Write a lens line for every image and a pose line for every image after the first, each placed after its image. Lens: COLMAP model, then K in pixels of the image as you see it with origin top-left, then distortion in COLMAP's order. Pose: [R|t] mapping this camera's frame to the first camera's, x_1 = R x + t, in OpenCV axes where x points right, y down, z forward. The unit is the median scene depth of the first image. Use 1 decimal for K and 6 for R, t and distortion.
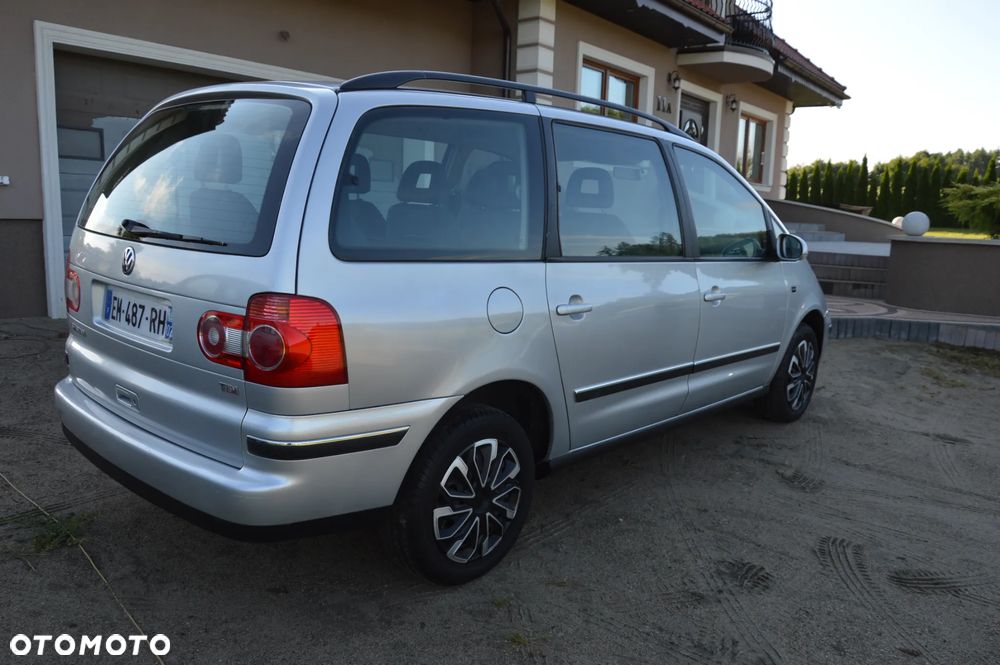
lens RADIAL K [[781.2, 0, 504.9], [0, 781.2, 339.2], [0, 0, 1]] dist [-0.040383, 0.012600]
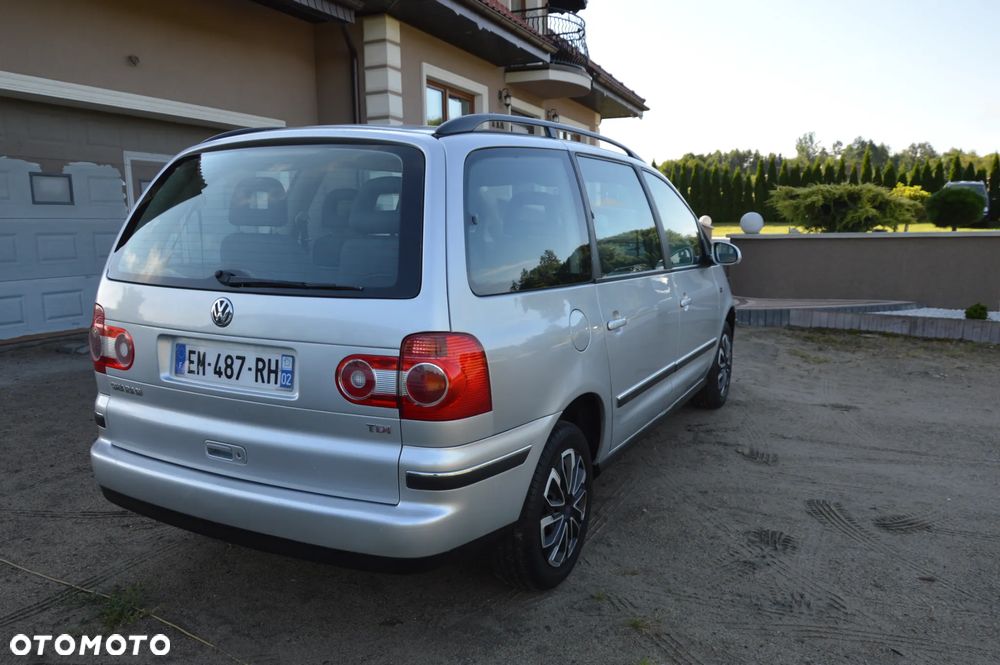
lens RADIAL K [[781.2, 0, 501.6], [0, 781.2, 338.8], [0, 0, 1]] dist [-0.040383, 0.012600]
pose [[0.966037, -0.087935, 0.242981, -0.313795], [0.091848, 0.995761, -0.004802, -0.025045], [-0.241528, 0.026956, 0.970019, -0.030135]]
